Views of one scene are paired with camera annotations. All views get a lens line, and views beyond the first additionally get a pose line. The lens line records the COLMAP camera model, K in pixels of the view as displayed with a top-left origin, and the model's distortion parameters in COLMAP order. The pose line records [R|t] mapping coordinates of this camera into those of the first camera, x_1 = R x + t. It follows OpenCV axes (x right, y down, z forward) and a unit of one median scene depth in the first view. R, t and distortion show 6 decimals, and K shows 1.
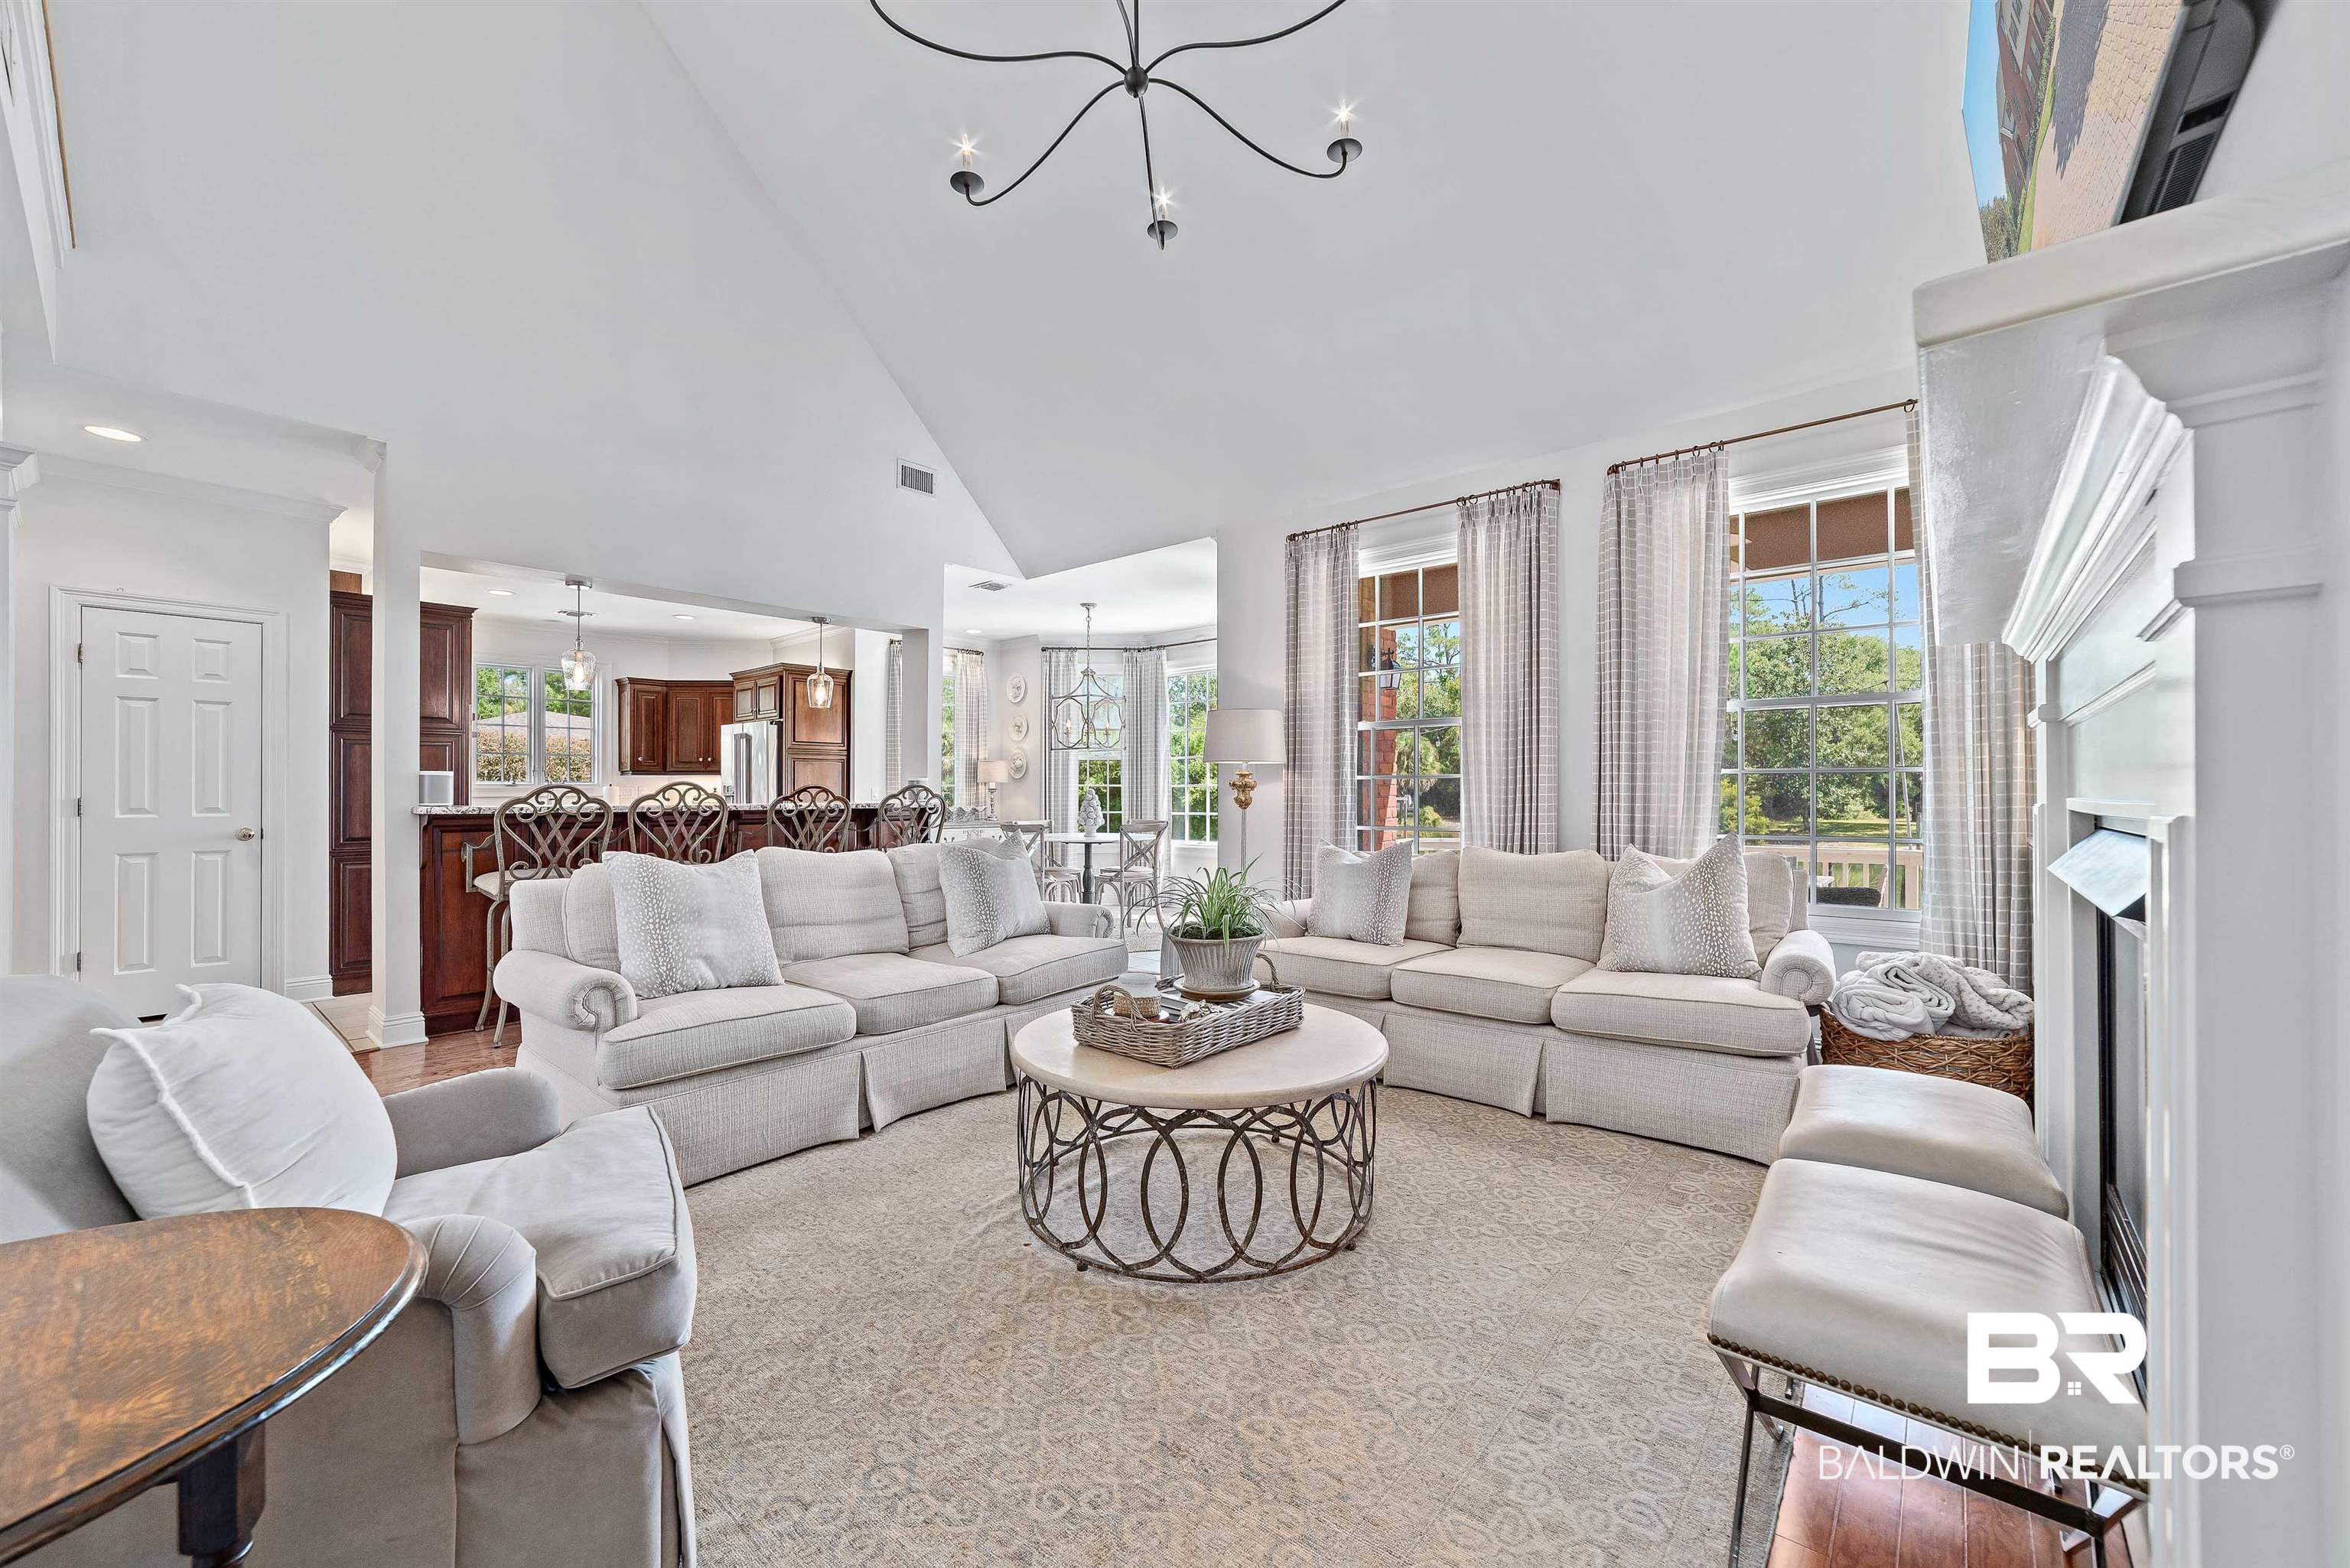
lens RADIAL K [[905.5, 0, 1169.8], [0, 905.5, 798.7], [0, 0, 1]] dist [-0.013157, 0.000724]
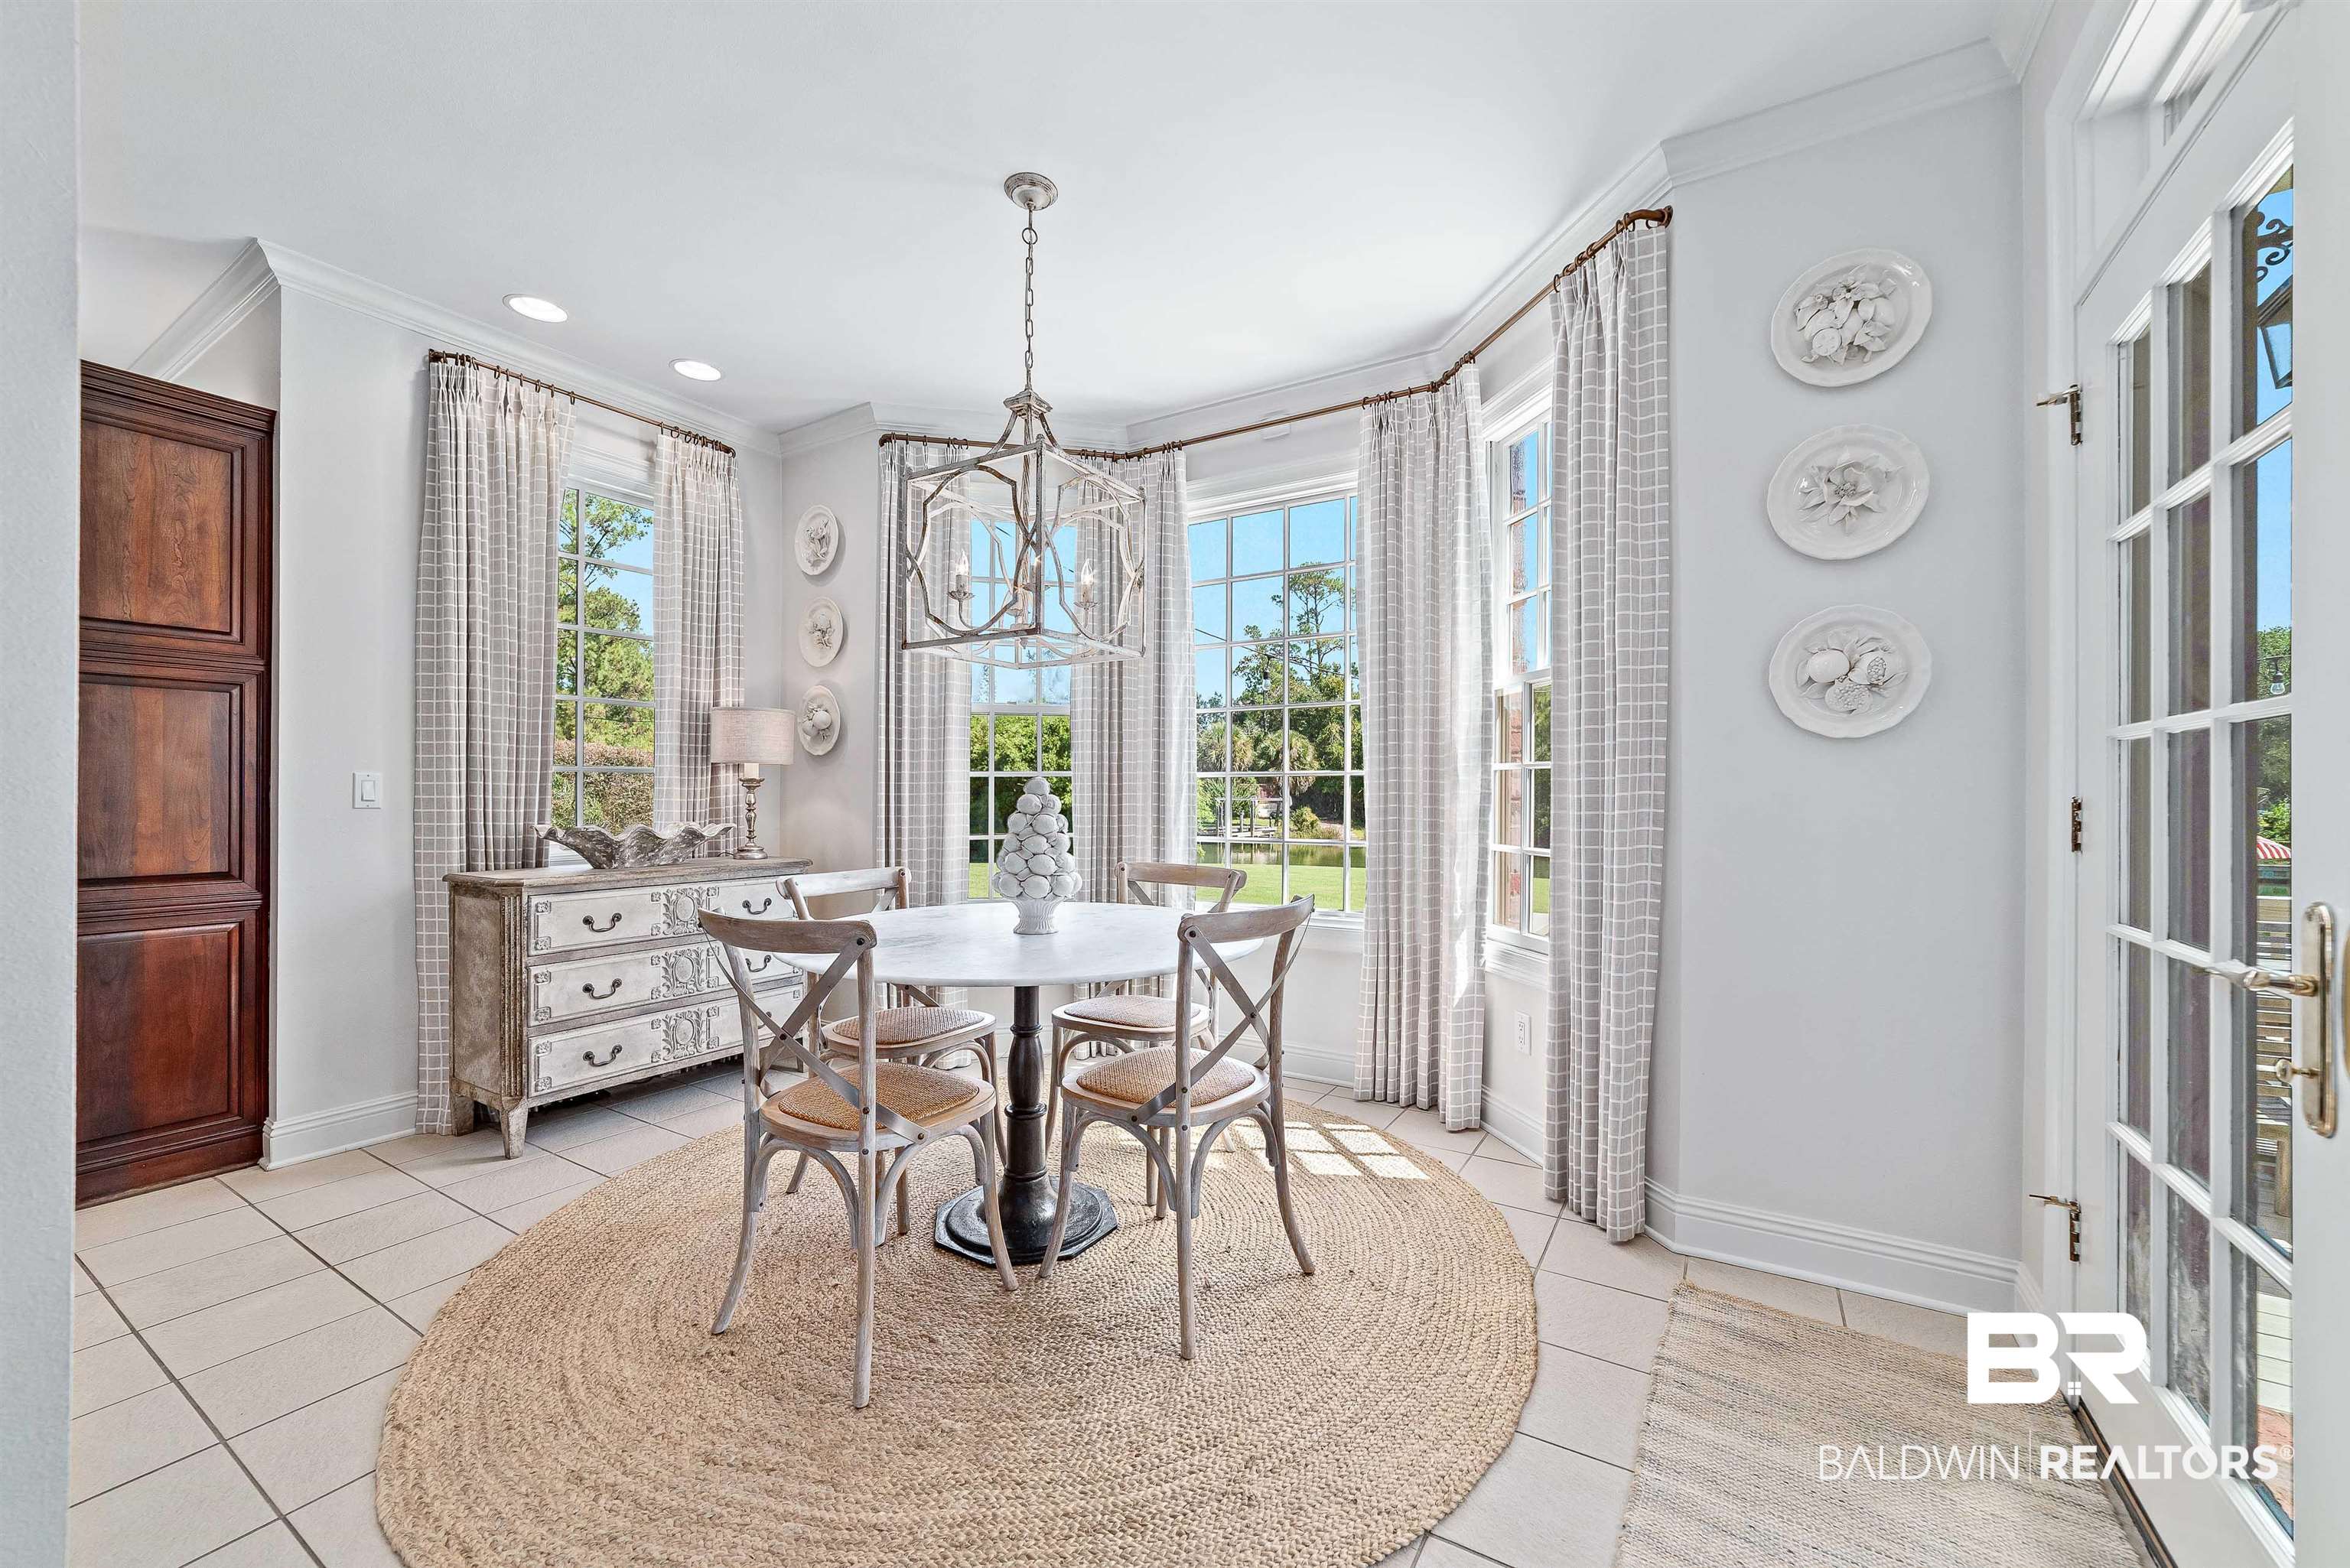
lens RADIAL K [[905.5, 0, 1166.9], [0, 905.5, 794.1], [0, 0, 1]] dist [-0.013157, 0.000724]
pose [[0.988306, -0.000149, 0.152485, -0.072848], [0.000964, 0.999986, -0.005272, -0.002321], [-0.152482, 0.005358, 0.988292, 0.555579]]
